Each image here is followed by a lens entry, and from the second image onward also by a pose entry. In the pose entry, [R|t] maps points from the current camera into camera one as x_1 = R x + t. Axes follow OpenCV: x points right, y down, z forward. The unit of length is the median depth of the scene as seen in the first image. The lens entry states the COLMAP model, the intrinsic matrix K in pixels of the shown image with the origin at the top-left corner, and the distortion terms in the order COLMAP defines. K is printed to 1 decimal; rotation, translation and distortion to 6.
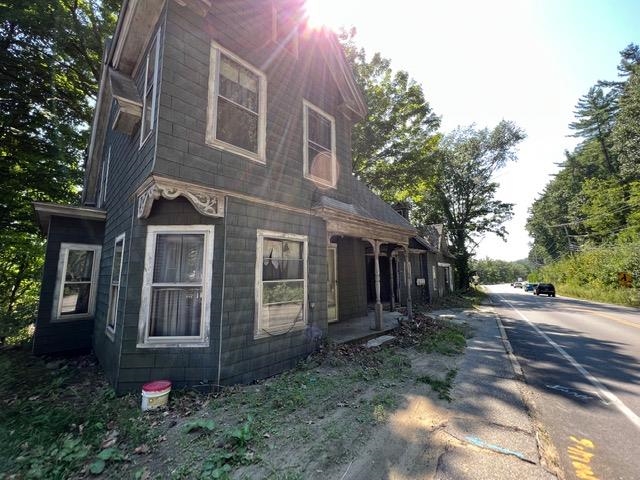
lens RADIAL K [[257.2, 0, 320.0], [0, 257.2, 240.0], [0, 0, 1]] dist [0.001024, 0.000236]
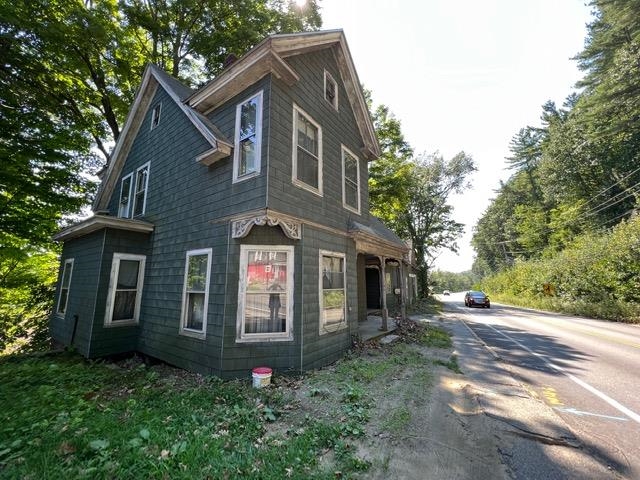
lens RADIAL K [[256.4, 0, 320.0], [0, 256.4, 240.0], [0, 0, 1]] dist [-0.002729, -0.000095]
pose [[0.988578, 0.032669, 0.147129, -0.113371], [-0.027383, 0.998910, -0.037808, -0.009746], [-0.148204, 0.033347, 0.988394, -0.069253]]
